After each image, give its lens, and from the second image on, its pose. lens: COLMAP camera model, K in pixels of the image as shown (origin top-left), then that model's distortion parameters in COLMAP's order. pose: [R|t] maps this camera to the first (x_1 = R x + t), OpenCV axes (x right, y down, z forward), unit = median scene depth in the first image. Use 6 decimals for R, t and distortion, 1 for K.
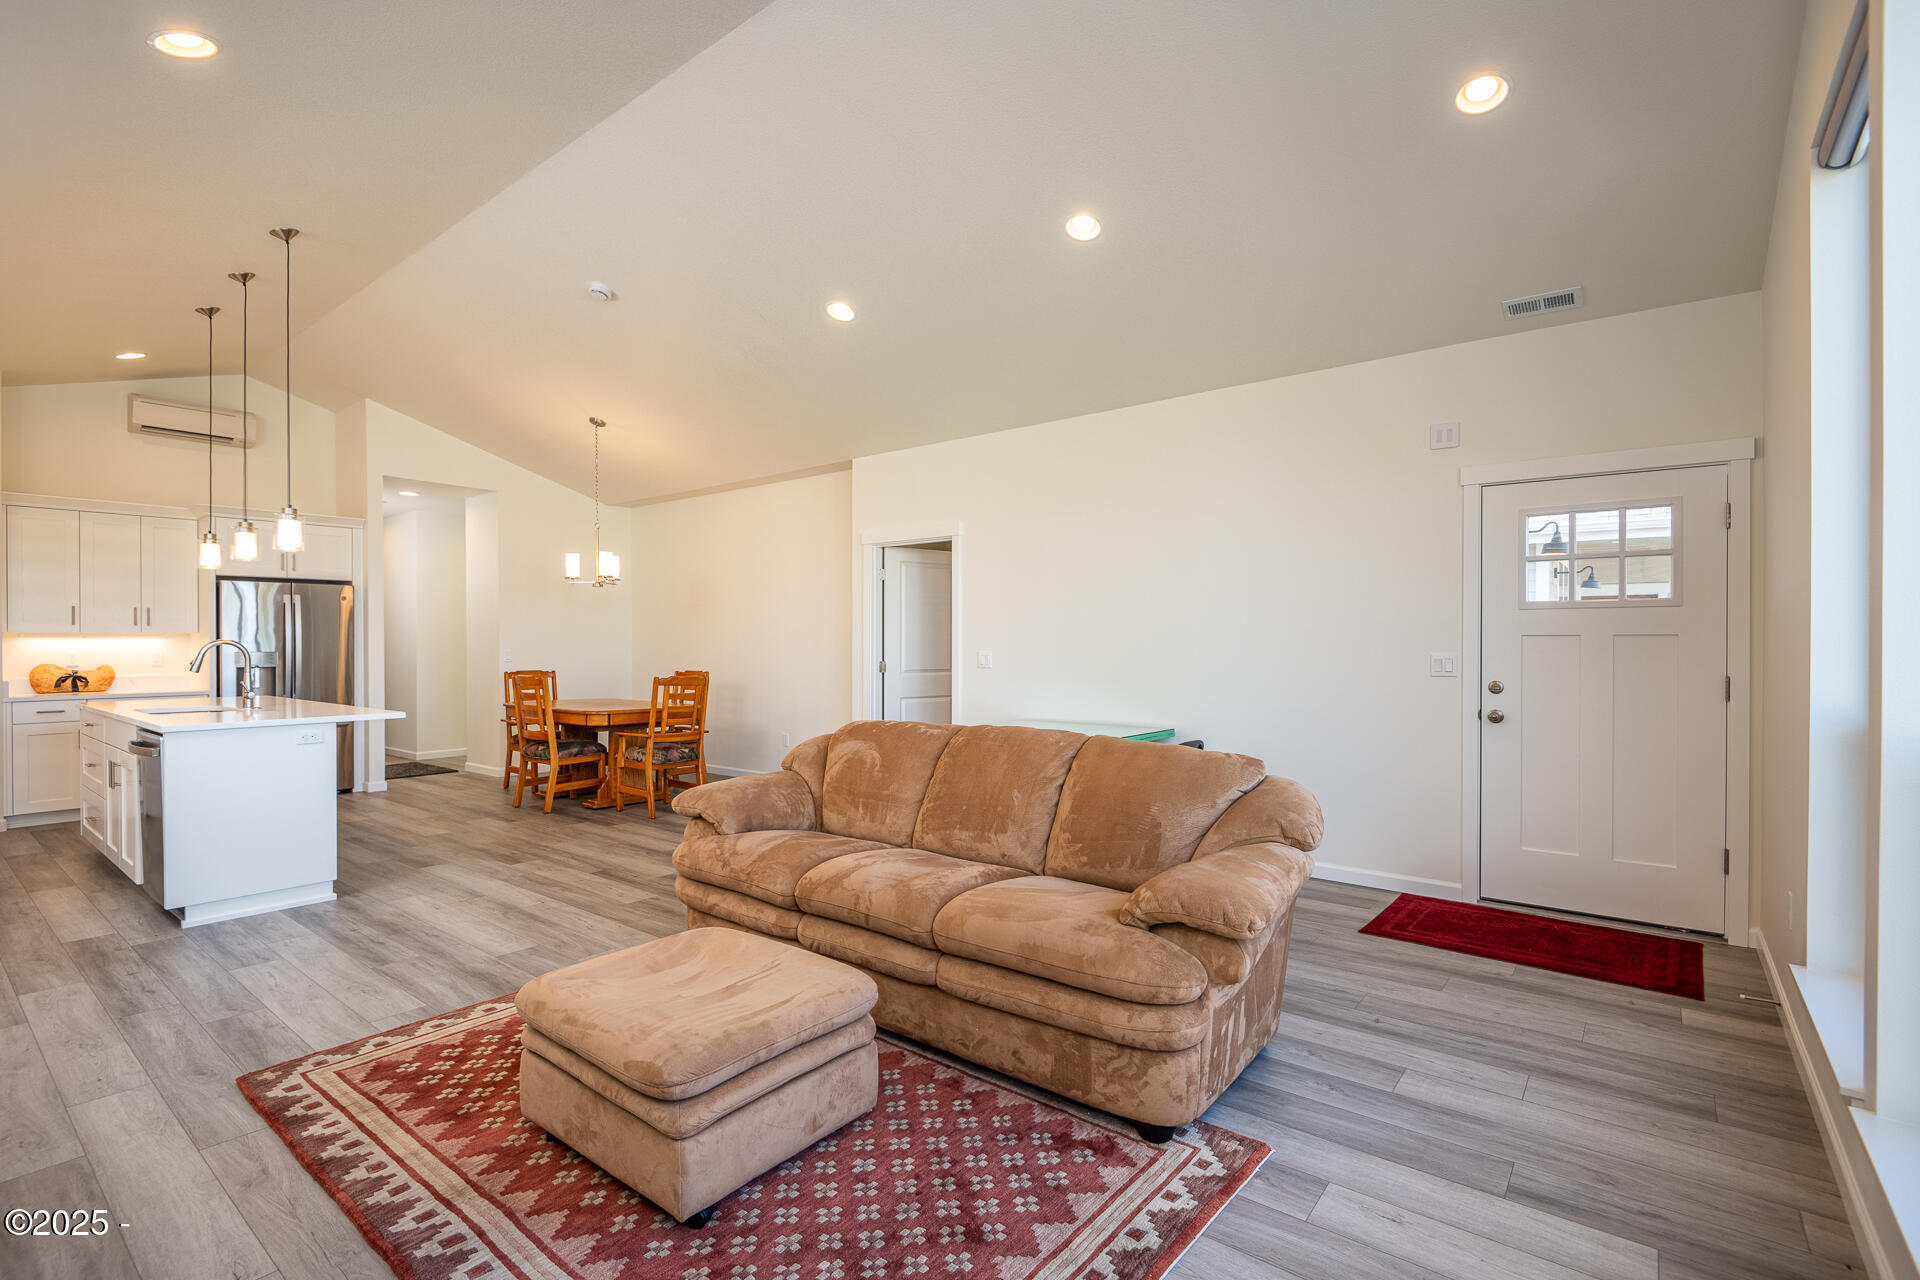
lens RADIAL K [[880.1, 0, 975.4], [0, 880.1, 650.9], [0, 0, 1]] dist [0.002631, -0.005440]
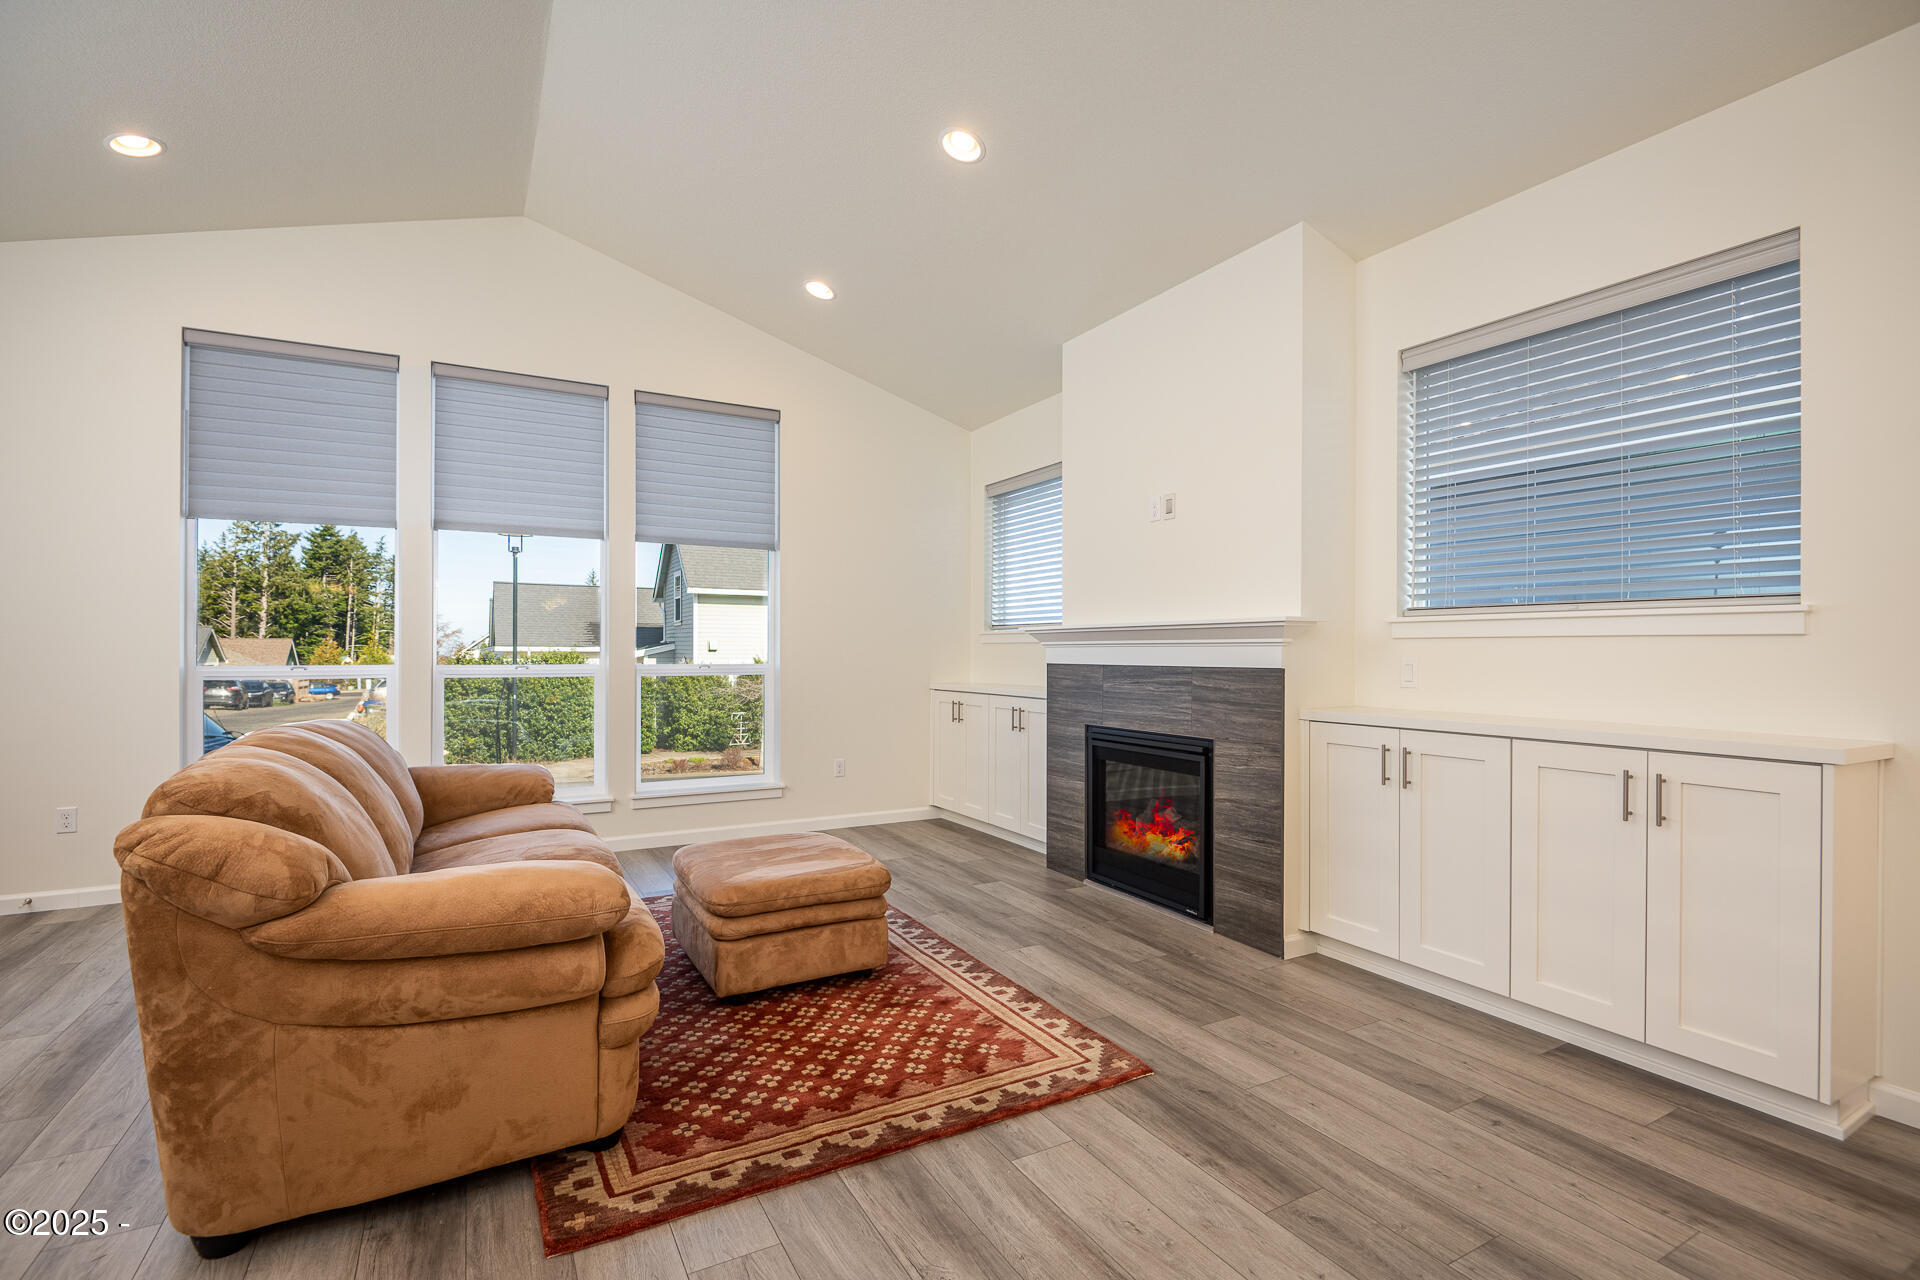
lens RADIAL K [[880.1, 0, 989.0], [0, 880.1, 656.0], [0, 0, 1]] dist [0.002631, -0.005440]
pose [[-0.930785, -0.001112, 0.365565, -0.387890], [0.005453, 0.999842, 0.016926, 0.007980], [-0.365526, 0.017748, -0.930632, 0.736883]]
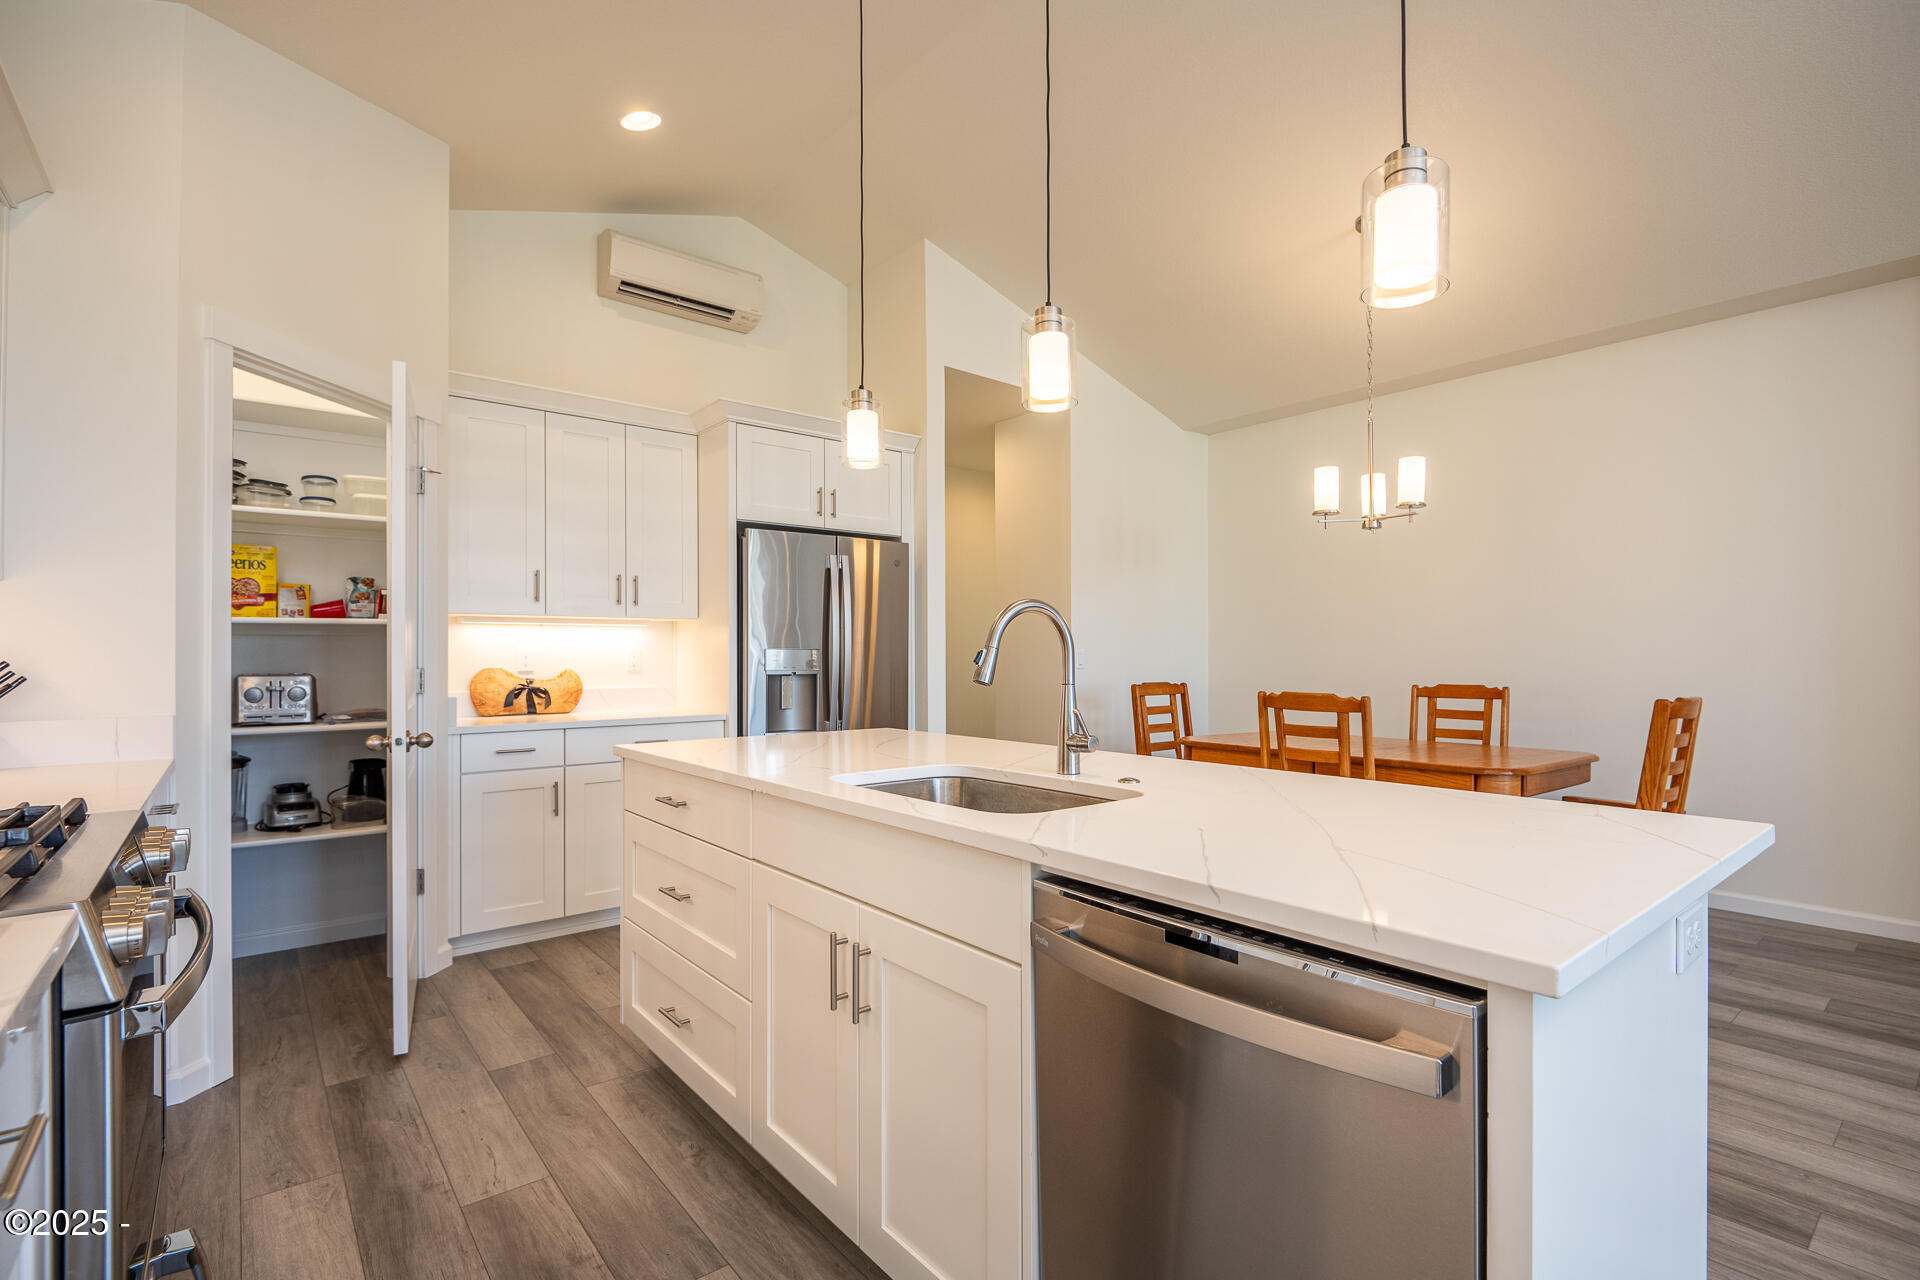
lens RADIAL K [[880.1, 0, 1007.5], [0, 880.1, 666.3], [0, 0, 1]] dist [0.002631, -0.005440]
pose [[0.981263, 0.003026, -0.192650, -0.588488], [-0.002574, 0.999993, 0.002598, 0.011125], [0.192657, -0.002054, 0.981264, 0.465826]]
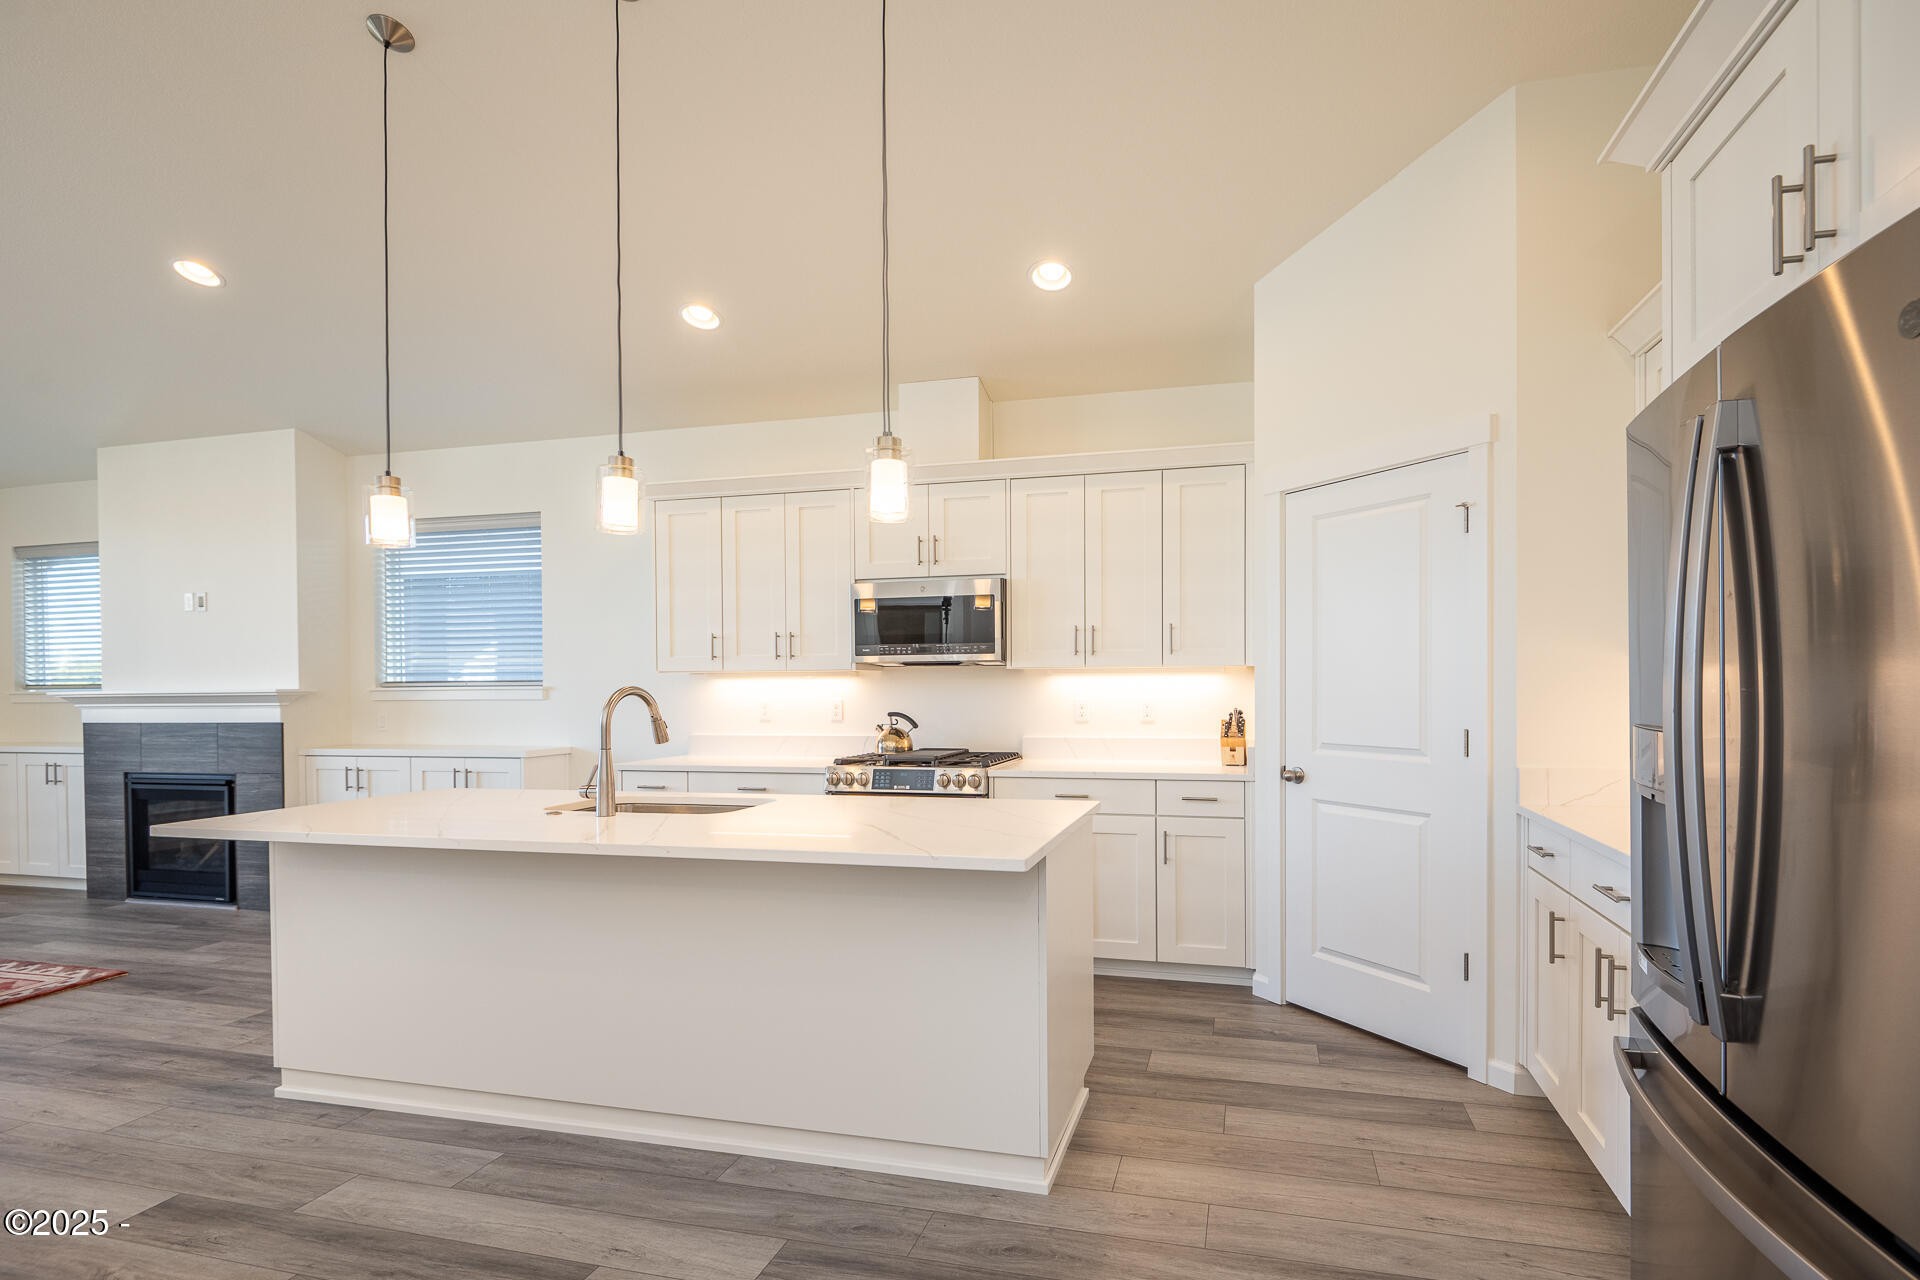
lens RADIAL K [[880.1, 0, 1033.6], [0, 880.1, 685.3], [0, 0, 1]] dist [0.002631, -0.005440]
pose [[-0.902838, 0.015717, -0.429693, -0.623010], [0.008625, 0.999793, 0.018446, -0.016610], [0.429893, 0.012948, -0.902787, 1.181241]]
